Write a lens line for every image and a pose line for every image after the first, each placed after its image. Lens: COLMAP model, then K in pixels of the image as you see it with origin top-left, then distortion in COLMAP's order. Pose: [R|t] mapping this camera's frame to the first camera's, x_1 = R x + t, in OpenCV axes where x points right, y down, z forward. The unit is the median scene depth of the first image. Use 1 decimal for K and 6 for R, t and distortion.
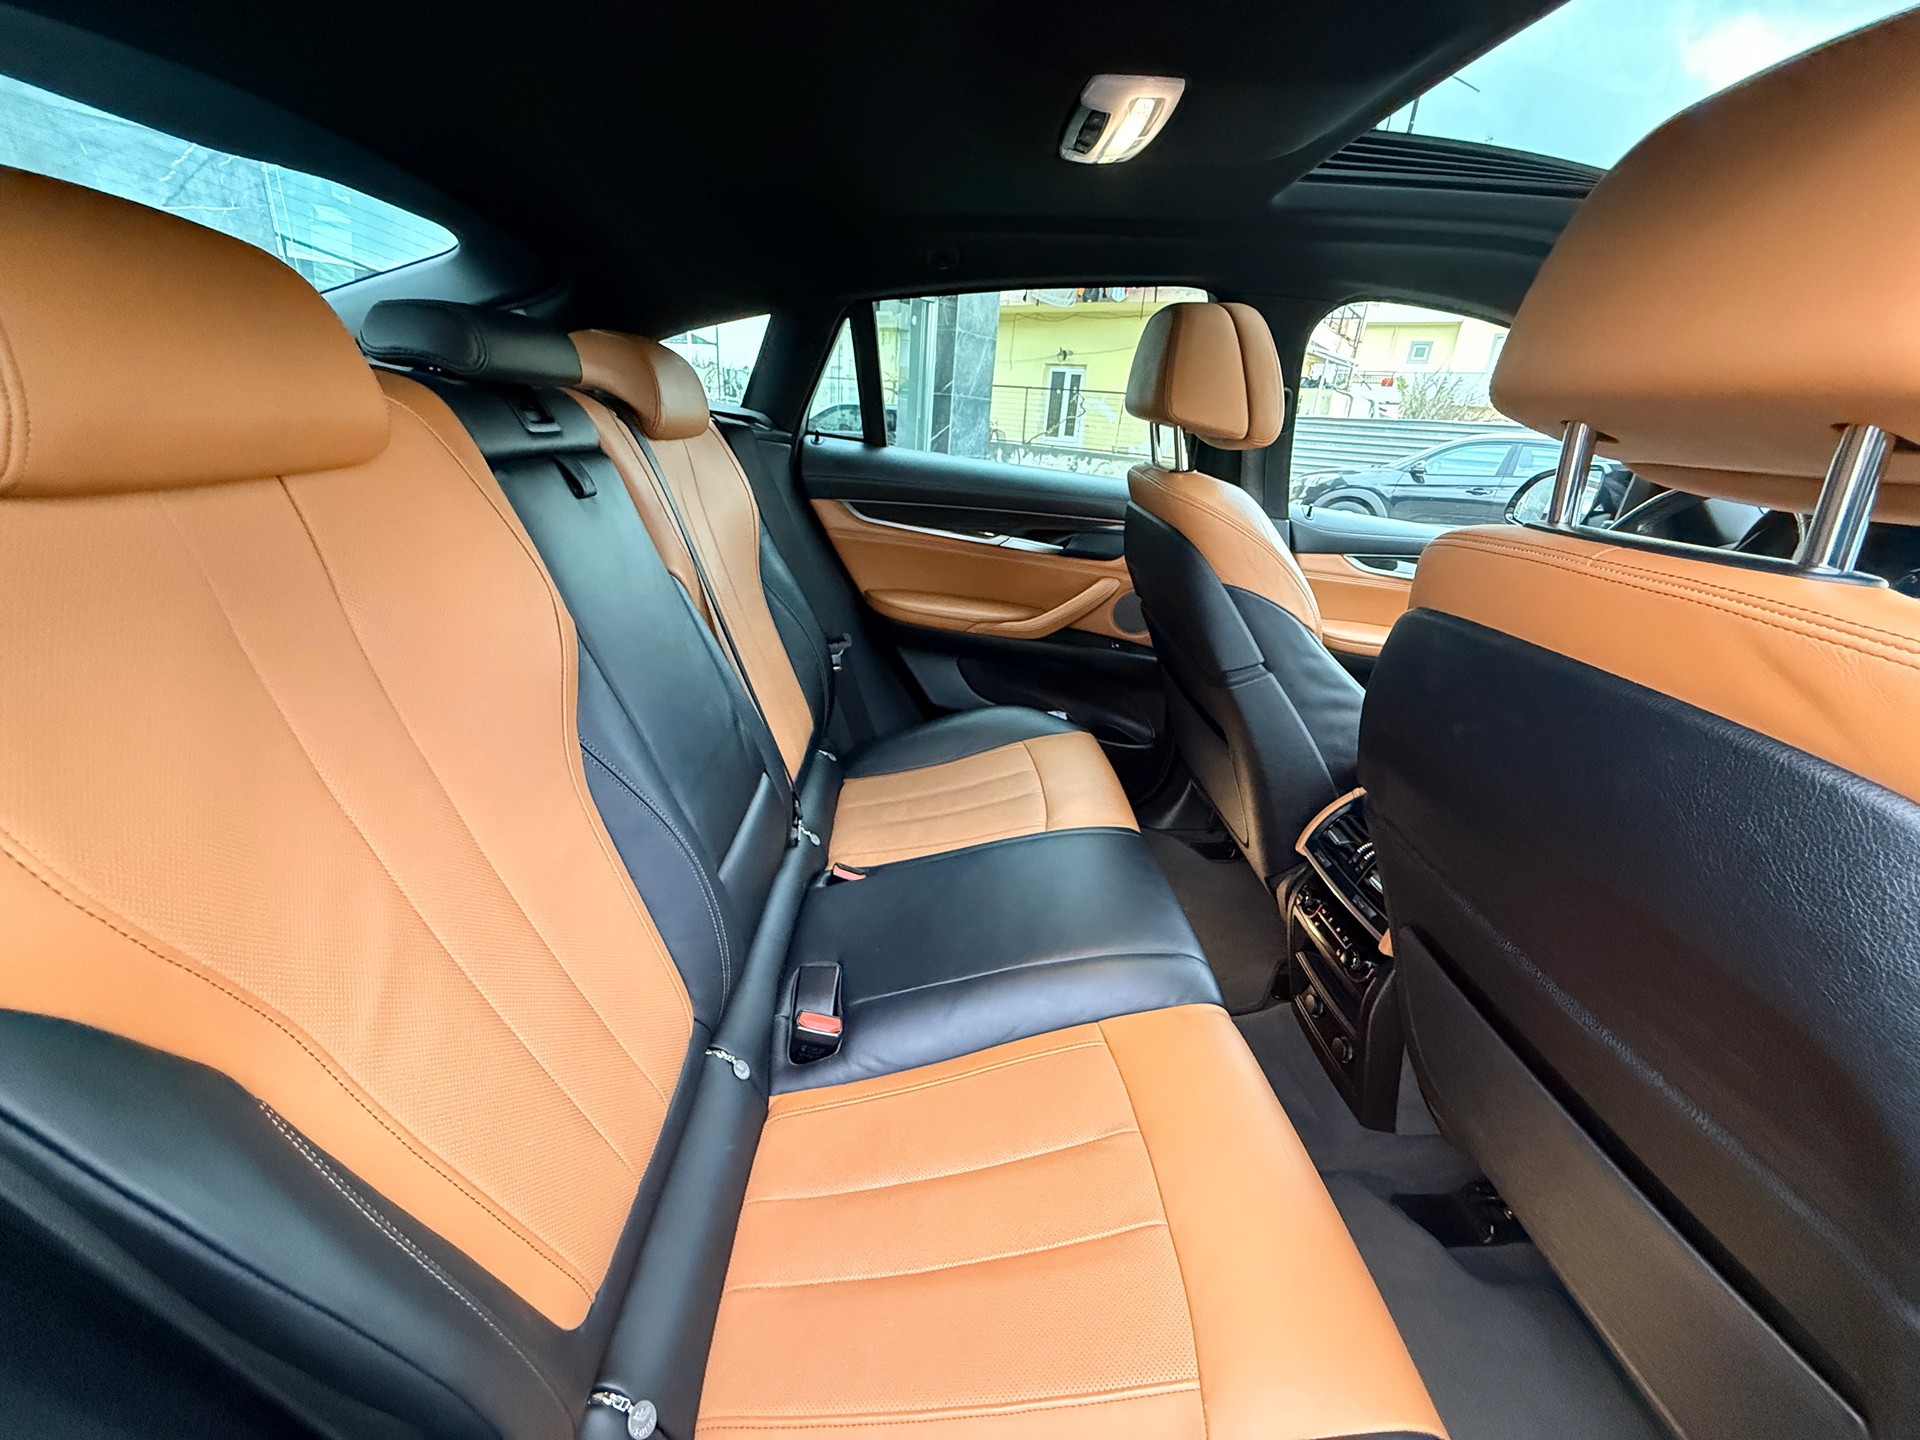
lens RADIAL K [[764.8, 0, 956.3], [0, 764.8, 721.7], [0, 0, 1]] dist [-0.001005, 0.000390]
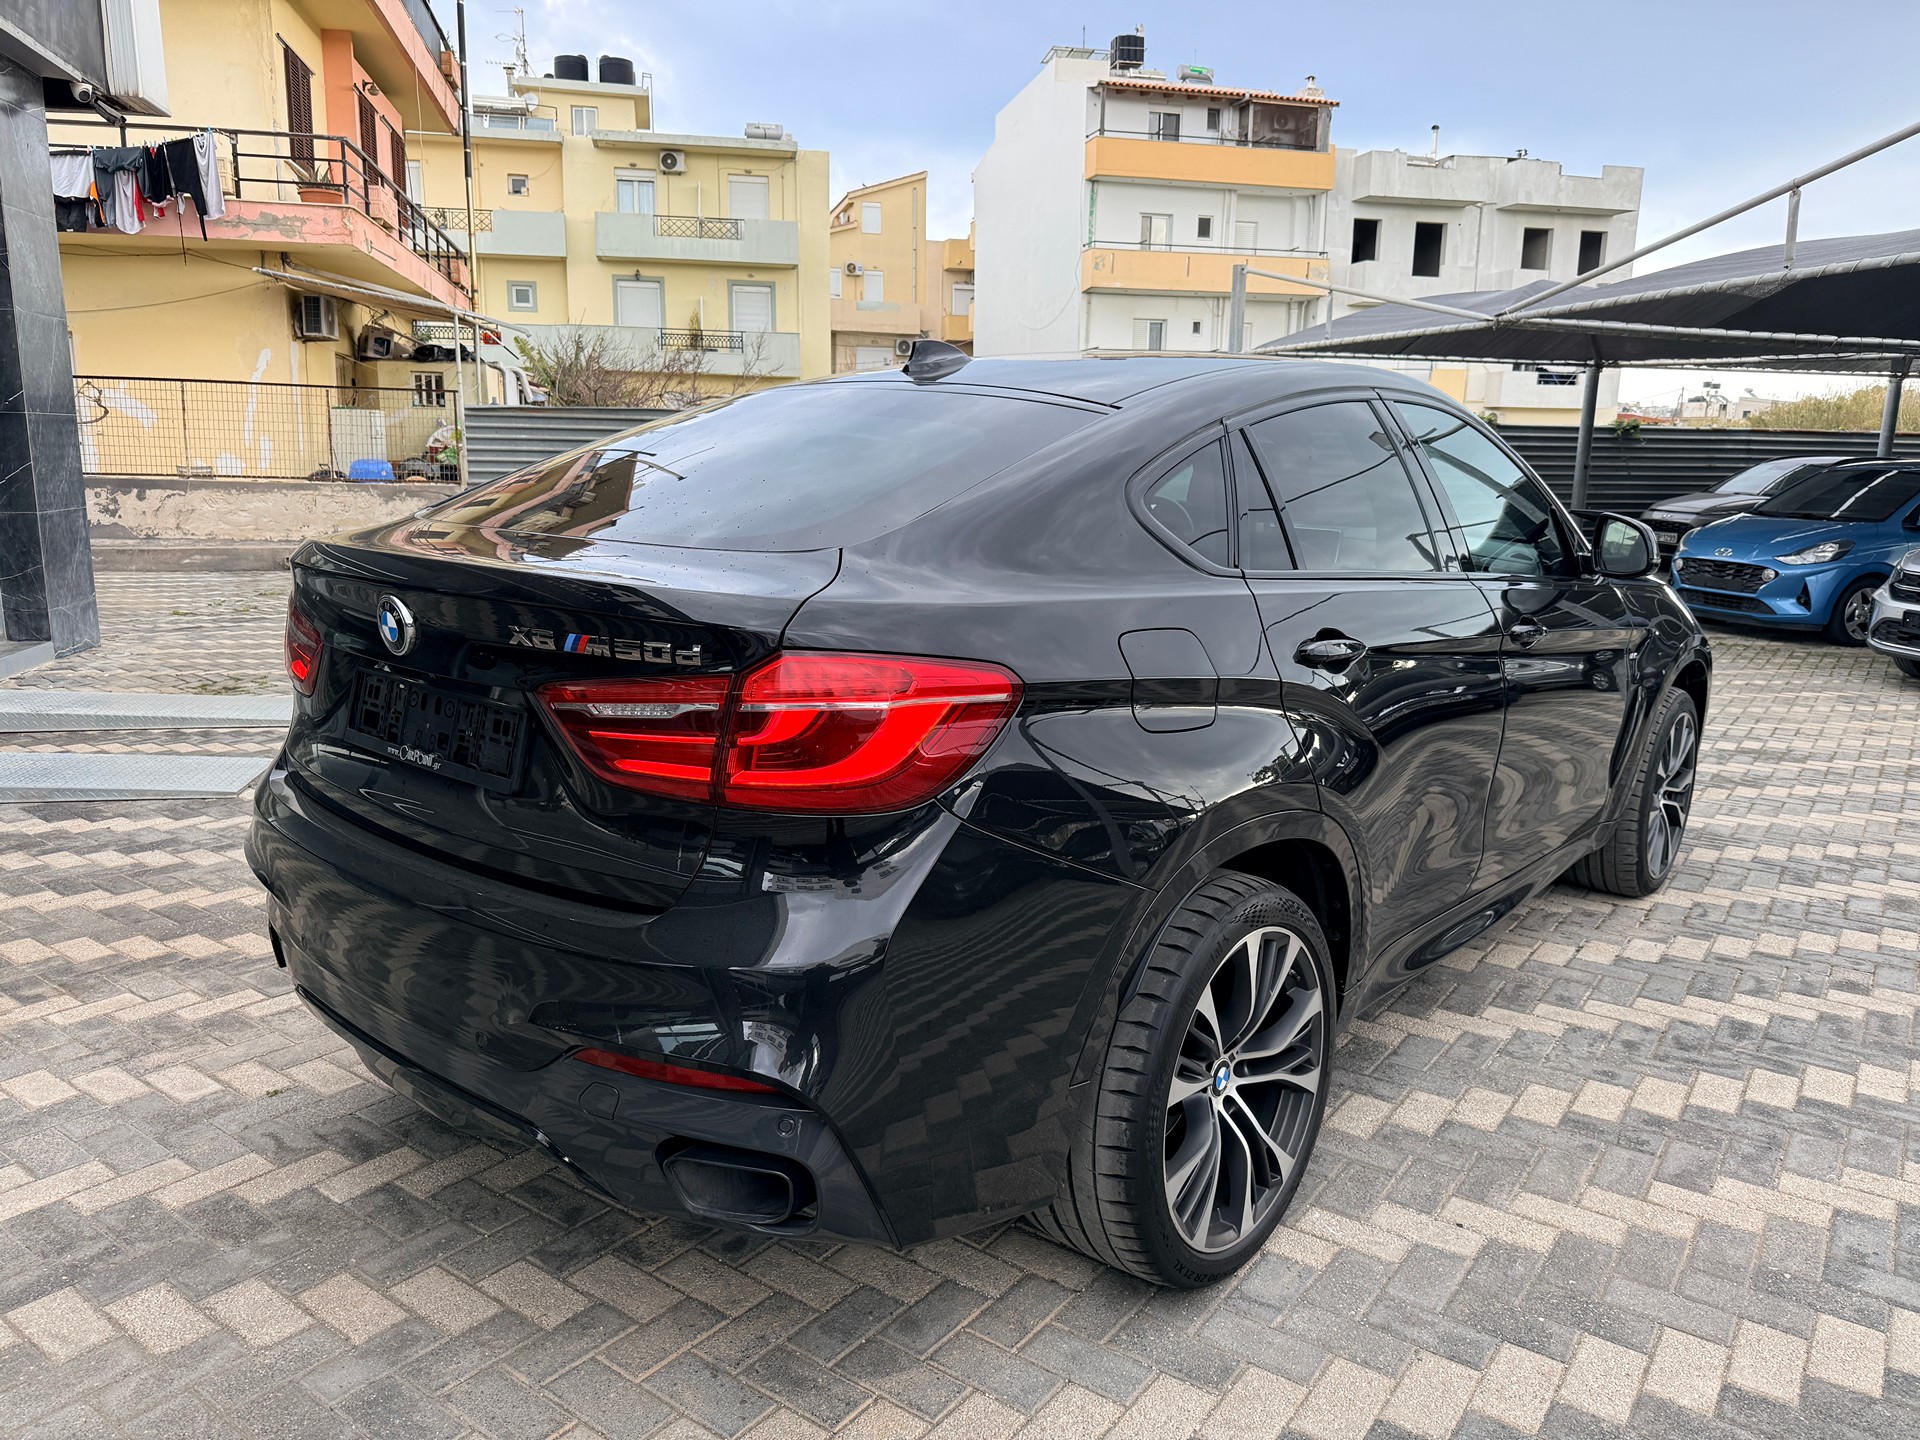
lens RADIAL K [[1360.7, 0, 973.1], [0, 1360.7, 715.4], [0, 0, 1]] dist [0.027776, -0.040263]
pose [[0.665971, -0.205251, 0.717185, -1.528399], [0.302580, 0.953089, -0.008208, 0.105944], [-0.681857, 0.222472, 0.696834, -0.829699]]
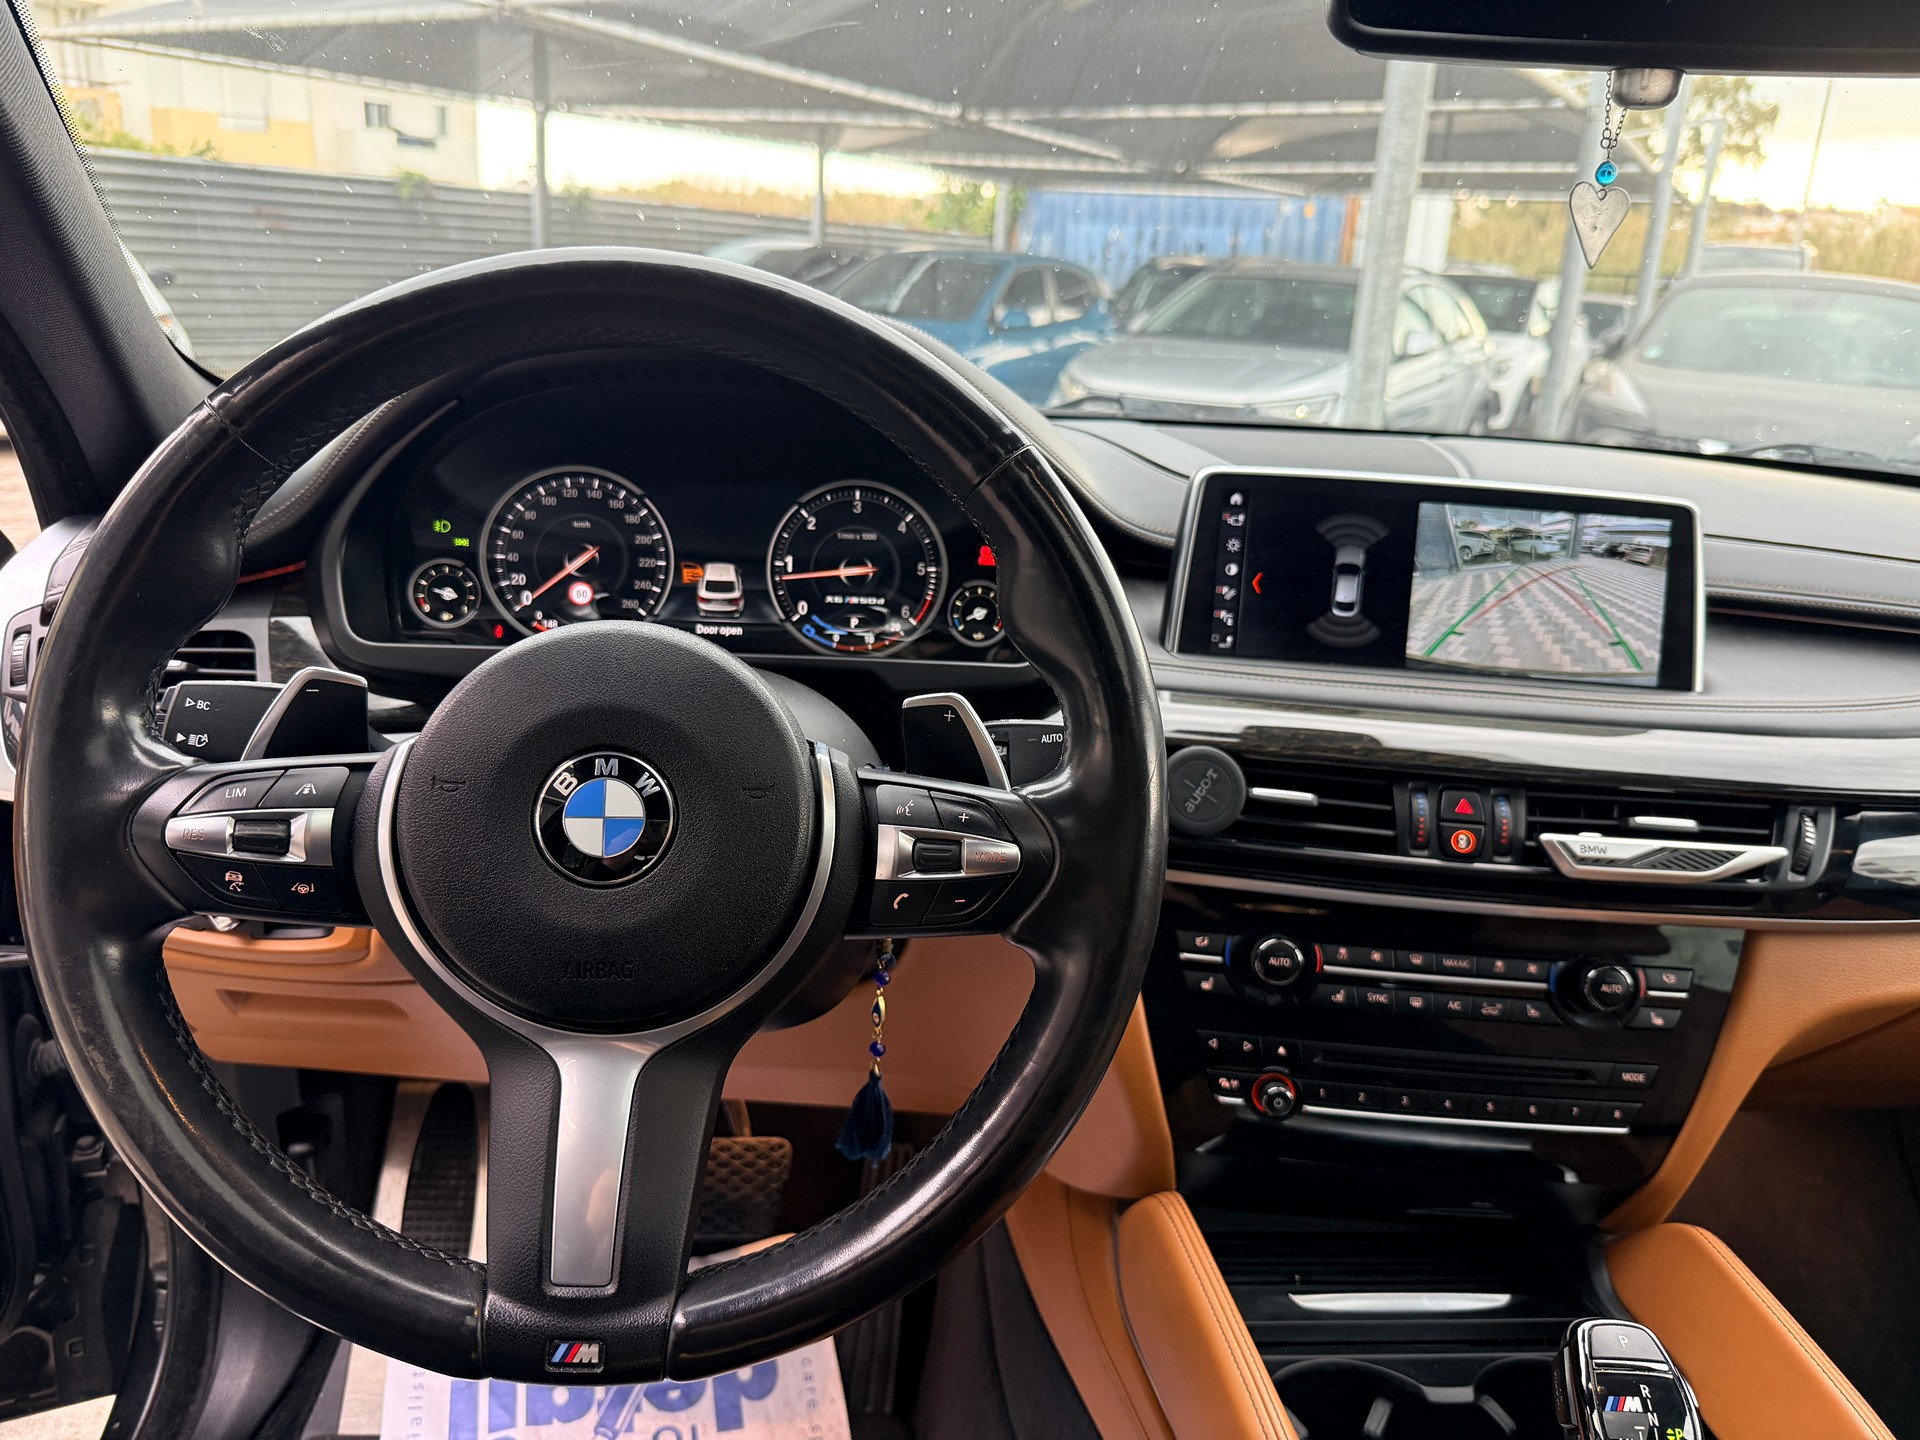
lens RADIAL K [[1360.7, 0, 957.4], [0, 1360.7, 745.9], [0, 0, 1]] dist [0.027776, -0.040263]
pose [[-0.034914, -0.400495, 0.915633, 0.442014], [0.311920, 0.866058, 0.390705, -0.227568], [-0.949467, 0.299246, 0.094685, 0.642986]]
